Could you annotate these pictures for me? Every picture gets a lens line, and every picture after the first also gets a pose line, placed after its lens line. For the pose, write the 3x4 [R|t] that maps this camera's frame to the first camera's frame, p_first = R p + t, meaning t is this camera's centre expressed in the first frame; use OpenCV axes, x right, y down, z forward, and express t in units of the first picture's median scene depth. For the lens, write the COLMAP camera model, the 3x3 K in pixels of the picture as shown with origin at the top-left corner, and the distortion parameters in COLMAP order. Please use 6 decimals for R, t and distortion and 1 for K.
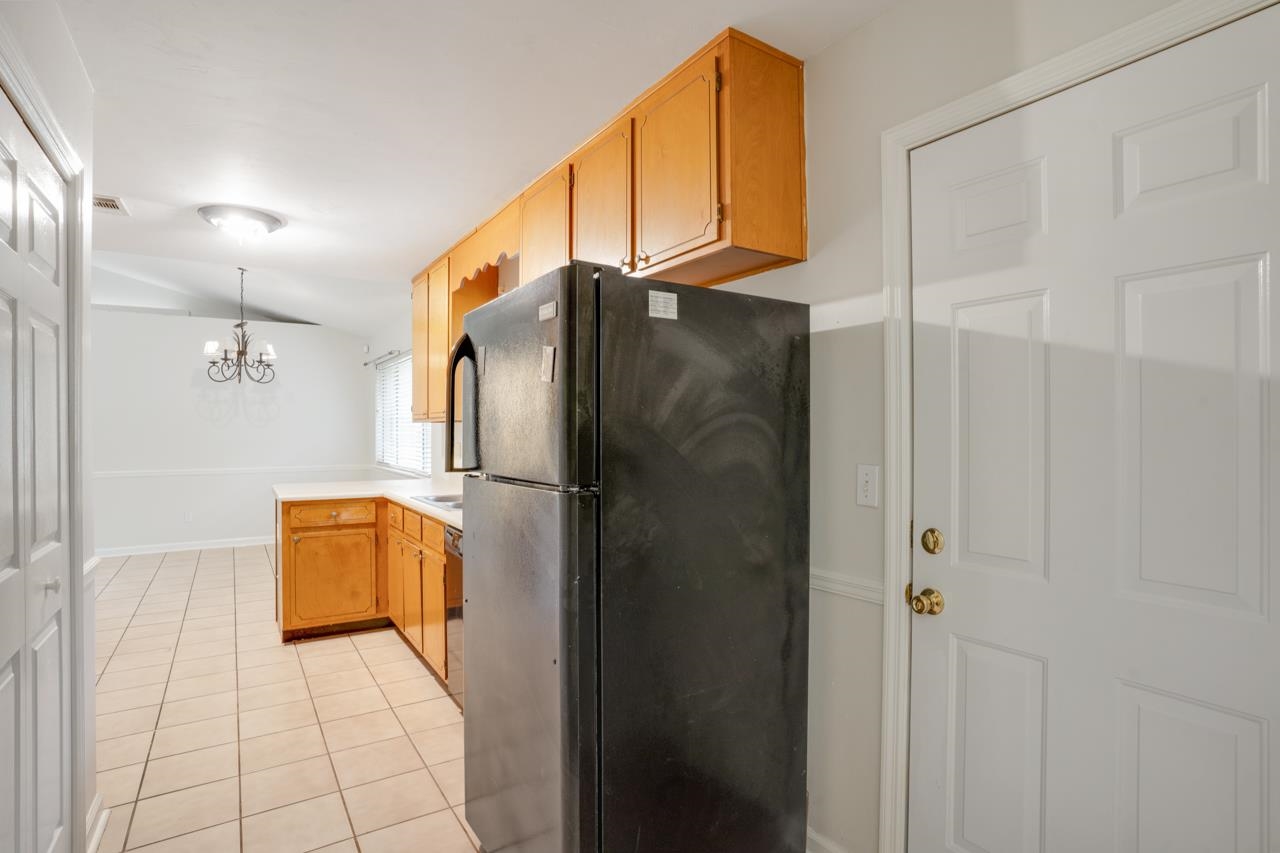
lens RADIAL K [[653.0, 0, 636.7], [0, 653.0, 429.7], [0, 0, 1]] dist [-0.040414, 0.009466]
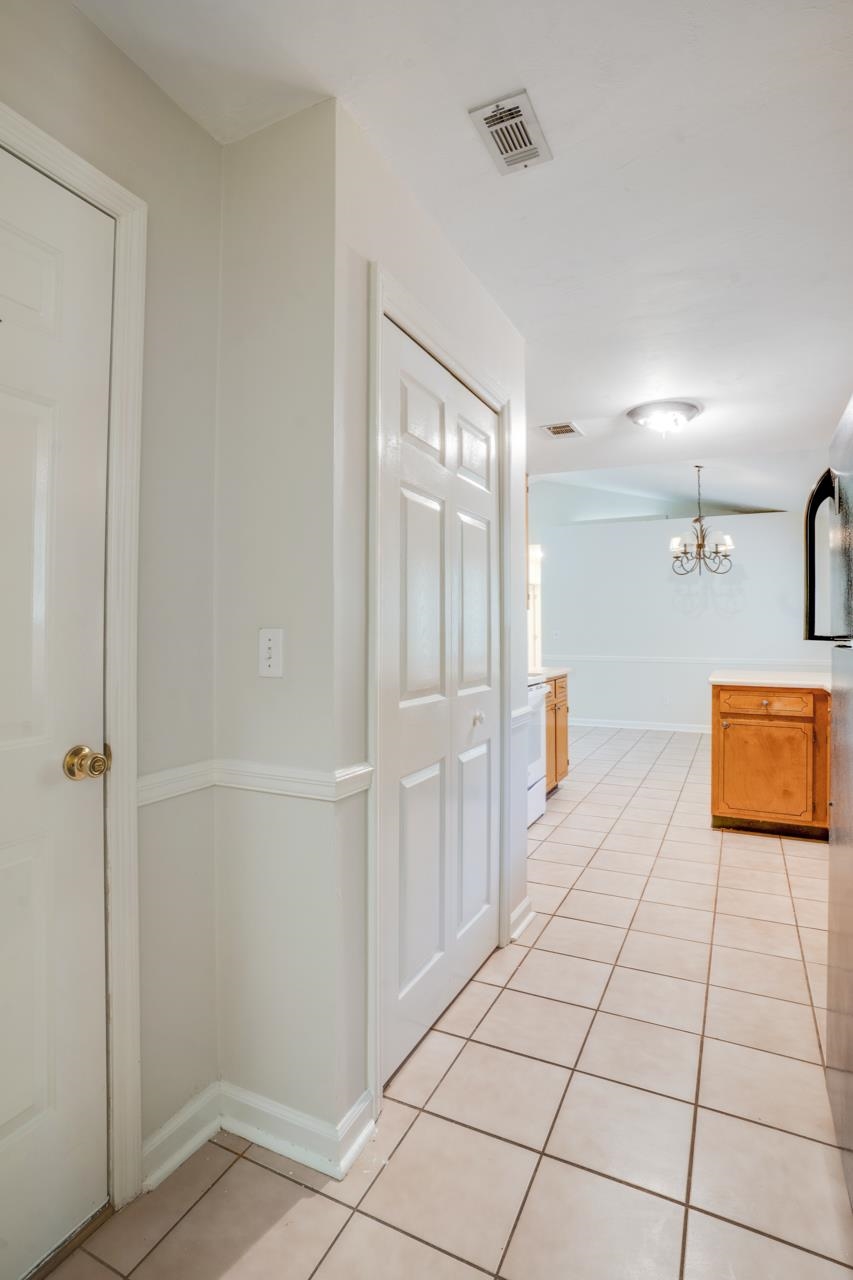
lens RADIAL K [[653.0, 0, 405.8], [0, 653.0, 611.5], [0, 0, 1]] dist [-0.040414, 0.009466]
pose [[0.508791, -0.016371, -0.860735, 0.071951], [-0.008979, 0.999664, -0.024321, 0.025856], [0.860844, 0.020102, 0.508473, 0.076253]]
